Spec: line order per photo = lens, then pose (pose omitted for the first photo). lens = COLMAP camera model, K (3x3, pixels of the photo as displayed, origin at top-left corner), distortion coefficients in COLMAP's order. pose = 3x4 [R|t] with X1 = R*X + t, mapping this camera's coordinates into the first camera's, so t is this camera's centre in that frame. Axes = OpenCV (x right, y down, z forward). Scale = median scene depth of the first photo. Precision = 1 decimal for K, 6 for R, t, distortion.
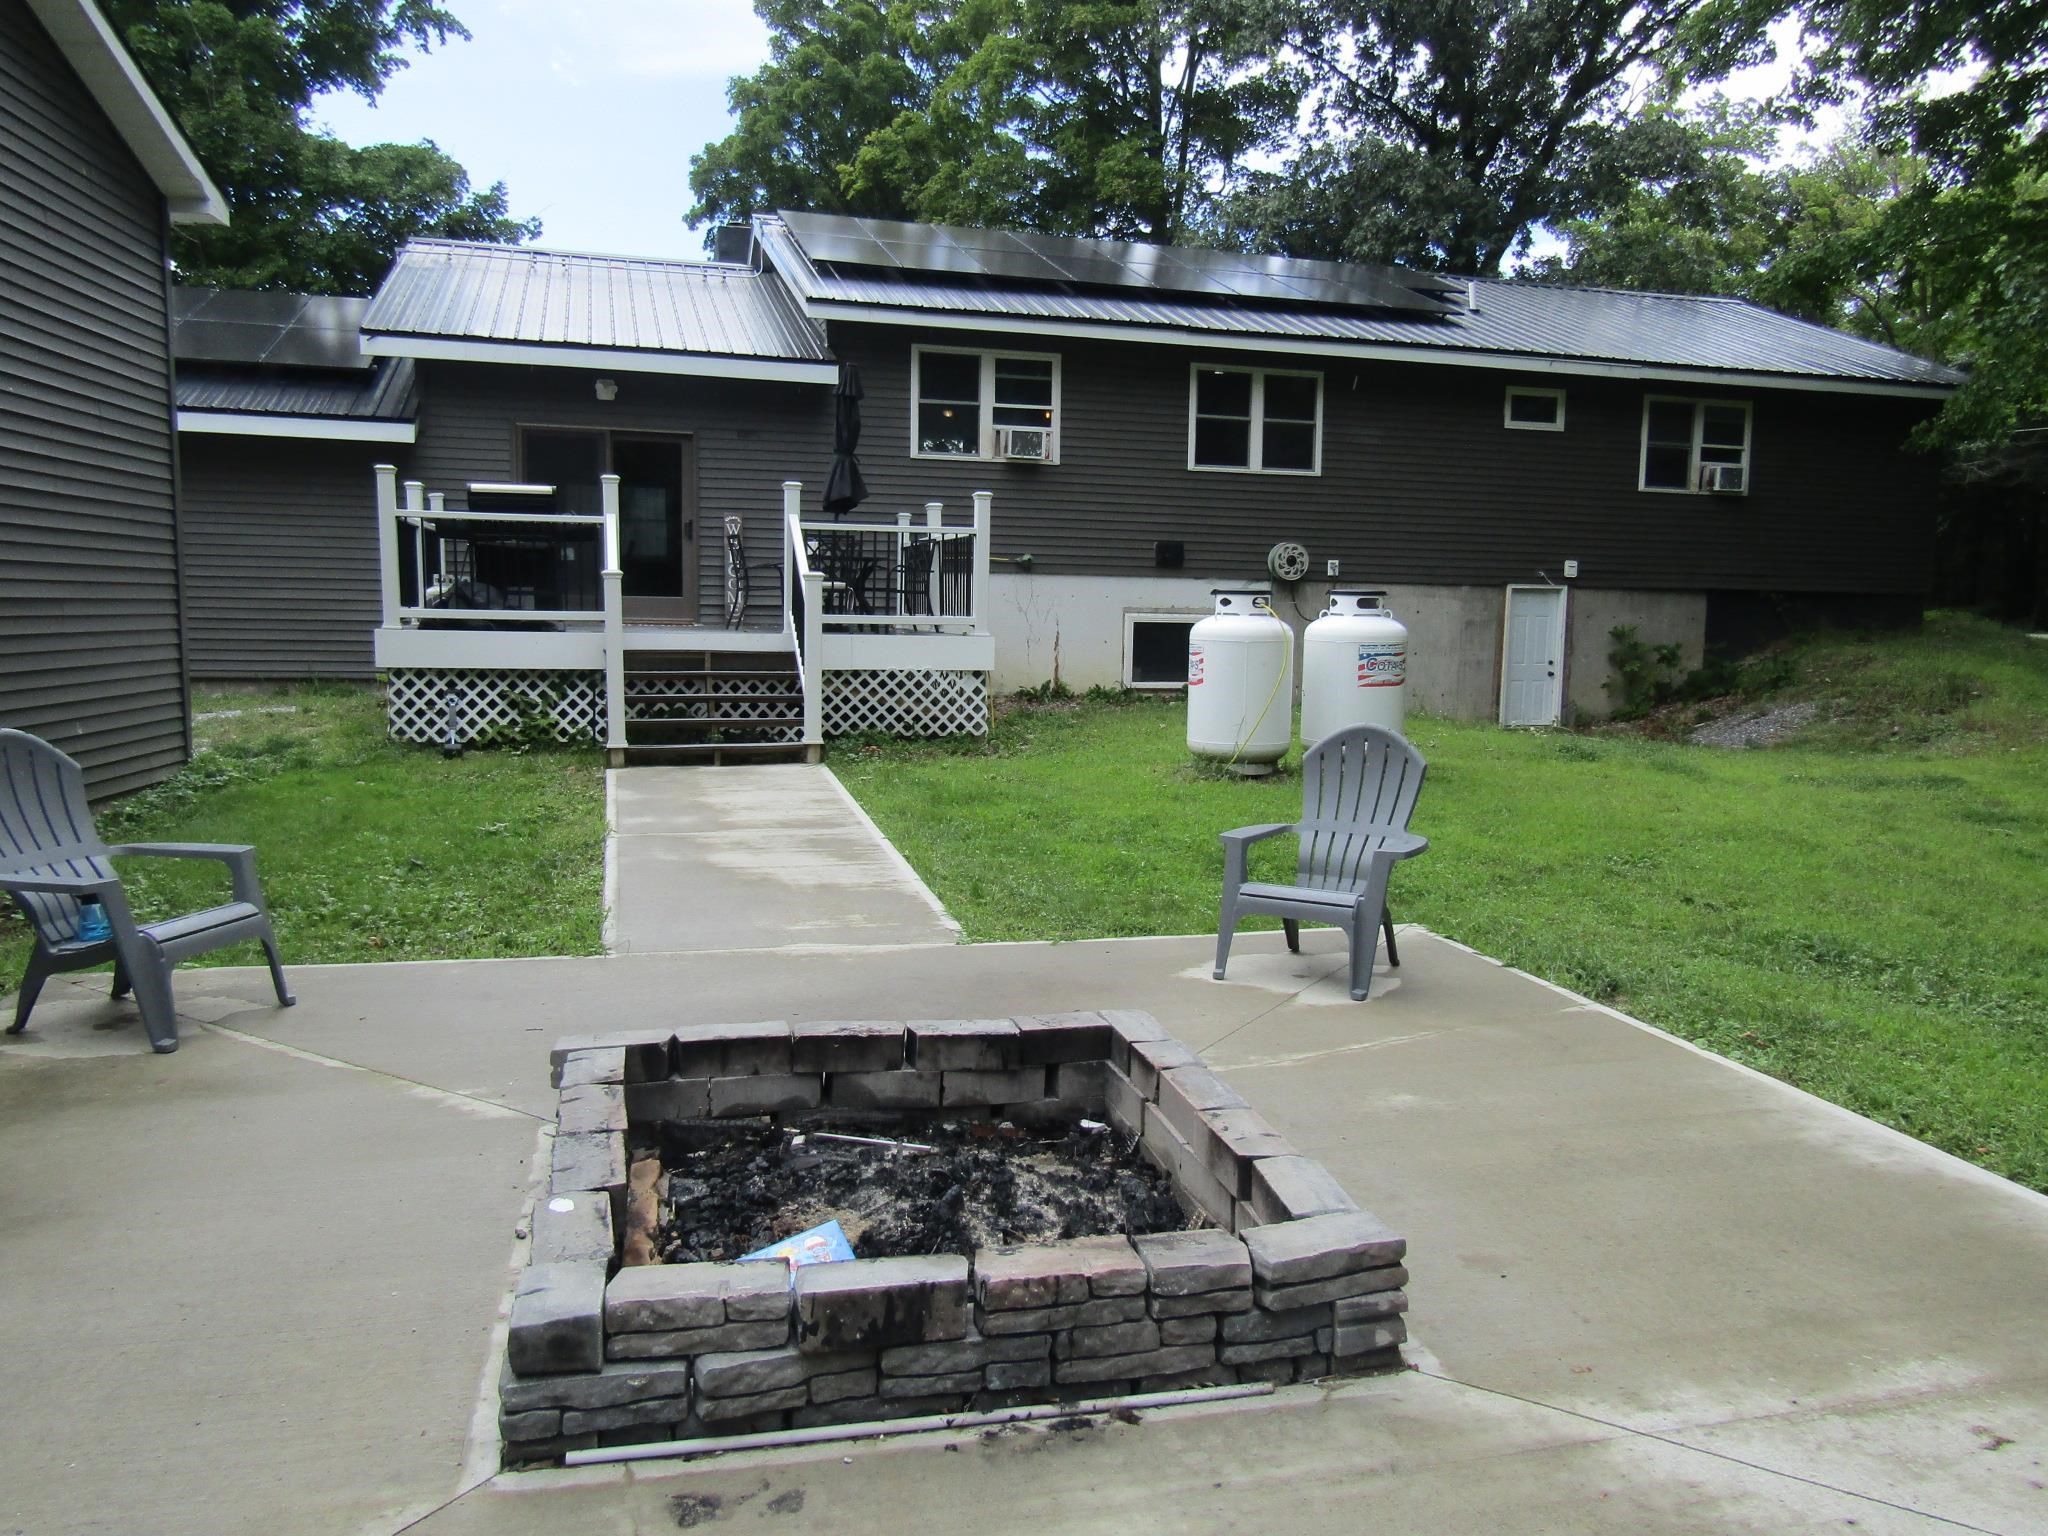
lens RADIAL K [[1450.4, 0, 1024.0], [0, 1450.4, 768.0], [0, 0, 1]] dist [0.006609, 0.004327]
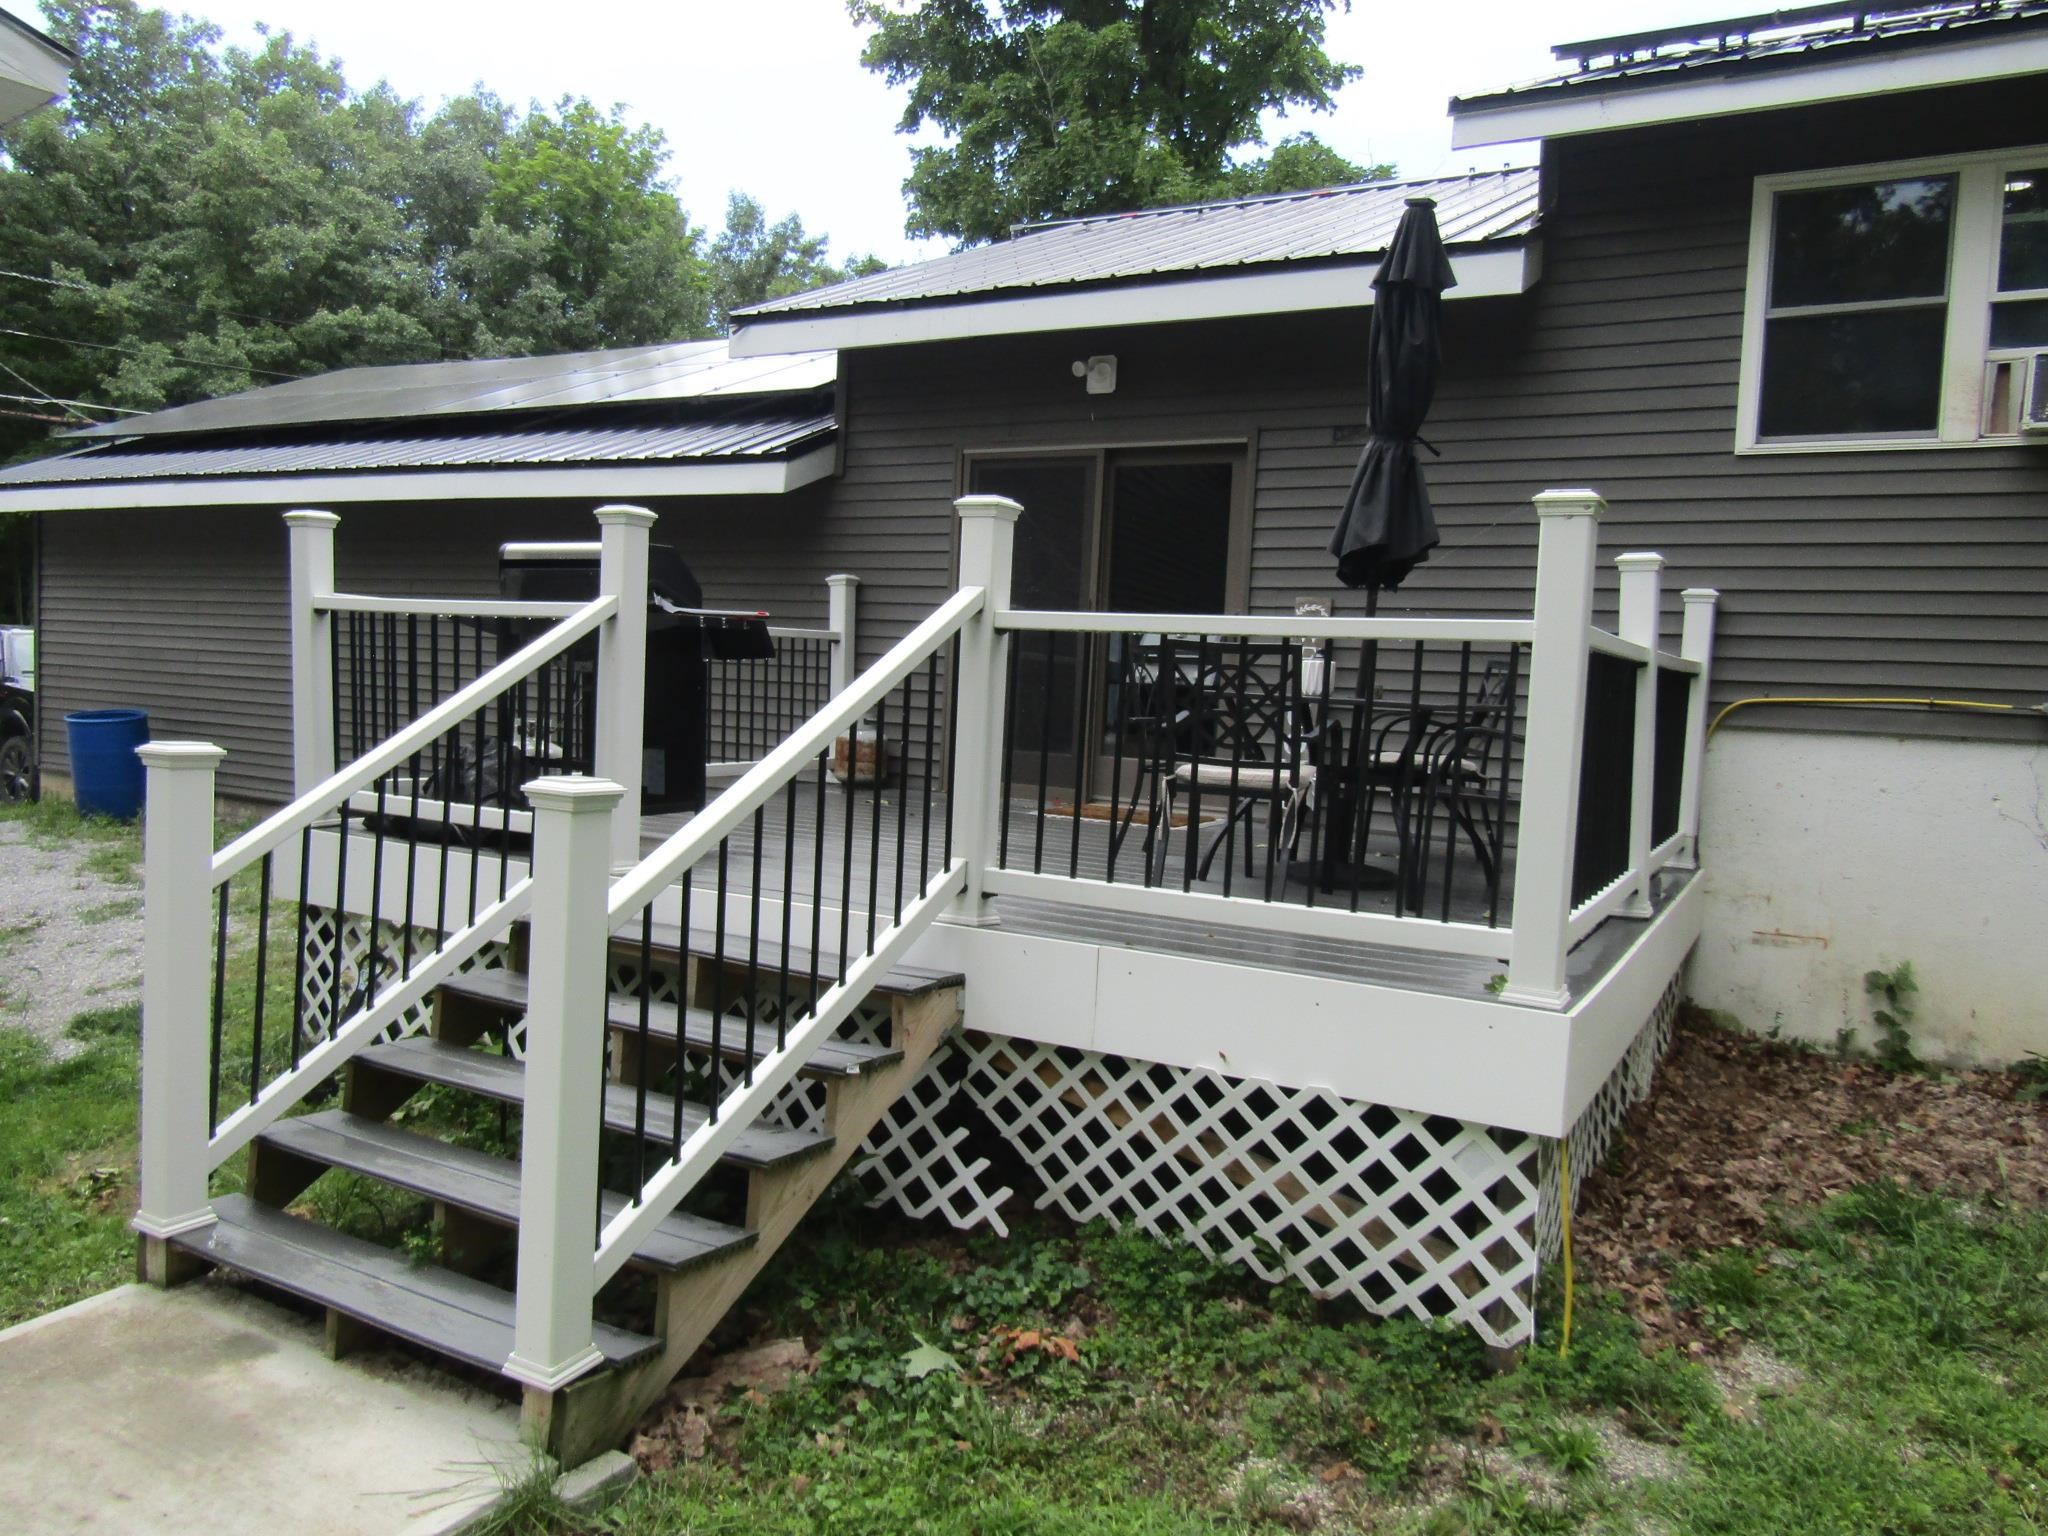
lens RADIAL K [[1450.4, 0, 1024.0], [0, 1450.4, 768.0], [0, 0, 1]] dist [0.006609, 0.004327]
pose [[0.705368, 0.062633, -0.706069, 0.096608], [-0.110401, 0.993640, -0.022149, -0.119030], [0.700191, 0.093574, 0.707797, 0.725742]]
